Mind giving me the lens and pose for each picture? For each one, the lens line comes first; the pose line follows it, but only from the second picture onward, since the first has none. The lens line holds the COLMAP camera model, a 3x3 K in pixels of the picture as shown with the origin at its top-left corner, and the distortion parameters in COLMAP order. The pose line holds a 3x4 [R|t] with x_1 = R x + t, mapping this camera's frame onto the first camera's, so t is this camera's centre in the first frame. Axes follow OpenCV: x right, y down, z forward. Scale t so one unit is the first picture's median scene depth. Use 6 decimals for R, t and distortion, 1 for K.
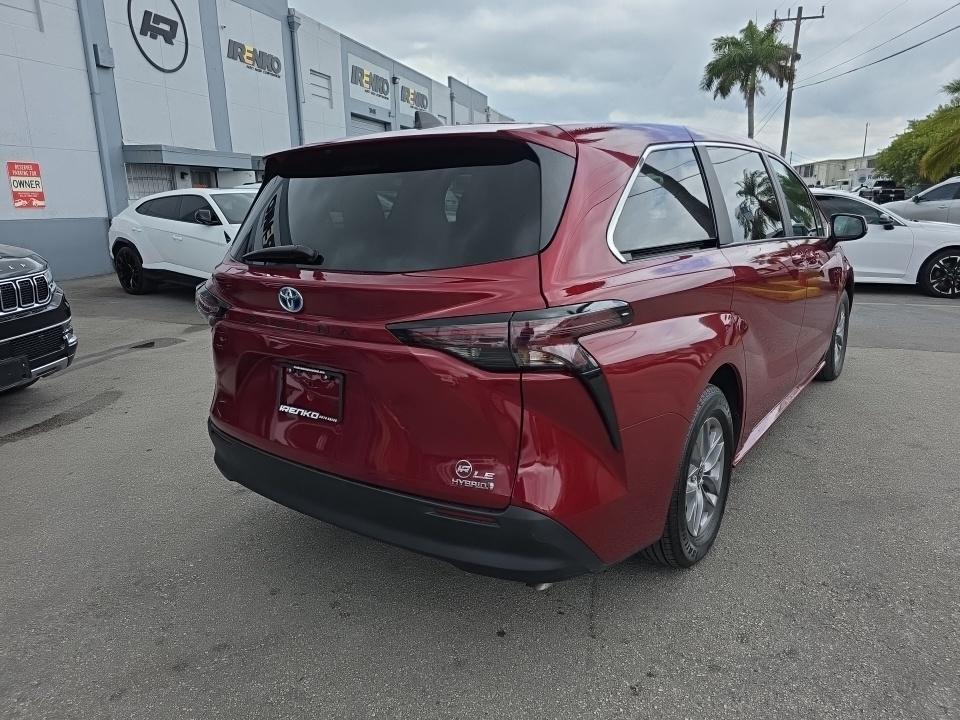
lens RADIAL K [[646.5, 0, 477.8], [0, 646.5, 361.9], [0, 0, 1]] dist [0.054133, -0.043702]
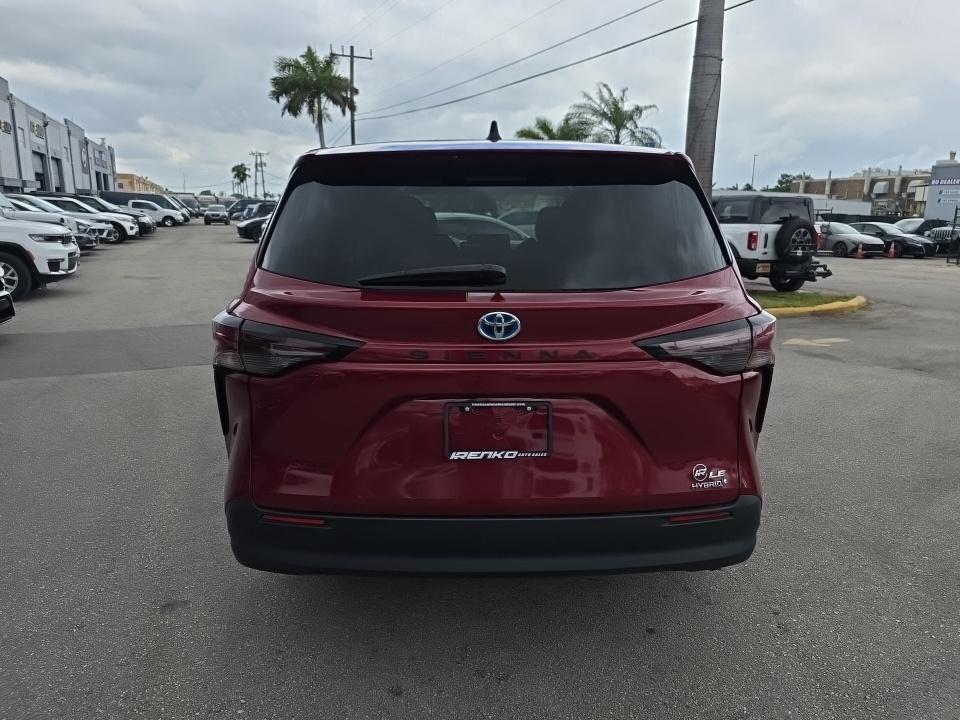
lens RADIAL K [[647.3, 0, 482.1], [0, 647.3, 354.6], [0, 0, 1]] dist [0.063643, -0.070156]
pose [[0.793778, -0.099366, 0.600036, -0.050337], [0.119316, 0.992835, 0.006572, -0.003981], [-0.596389, 0.066377, 0.799946, 0.019517]]
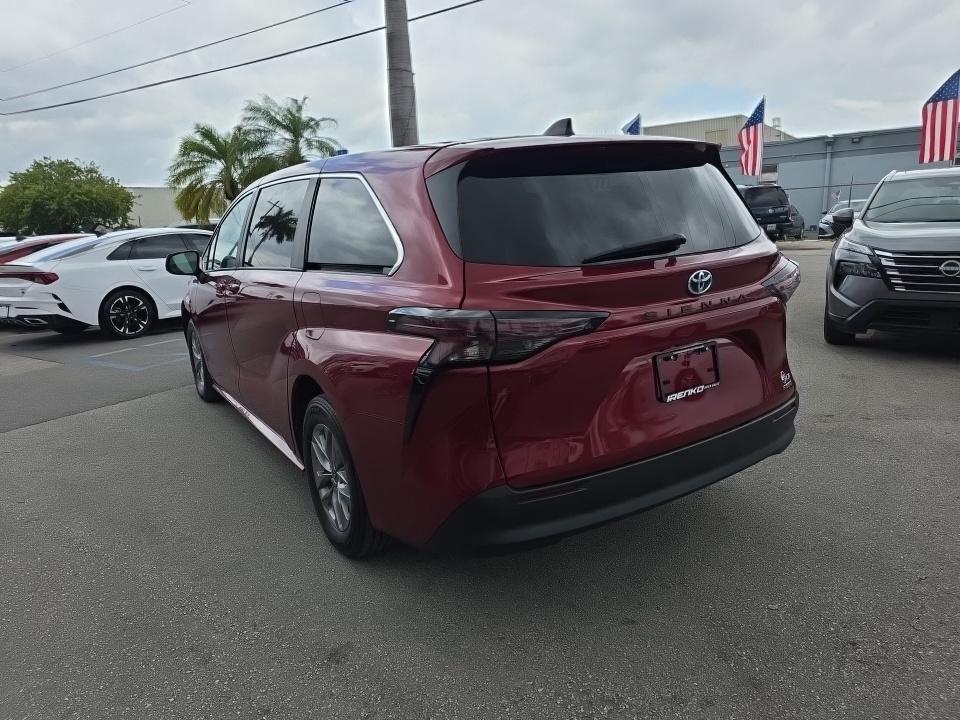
lens RADIAL K [[647.3, 0, 482.1], [0, 647.3, 354.6], [0, 0, 1]] dist [0.063643, -0.070156]
pose [[0.368560, -0.195386, 0.908839, -0.085512], [0.272438, 0.957437, 0.095353, -0.010952], [-0.888786, 0.212459, 0.406103, 0.054992]]
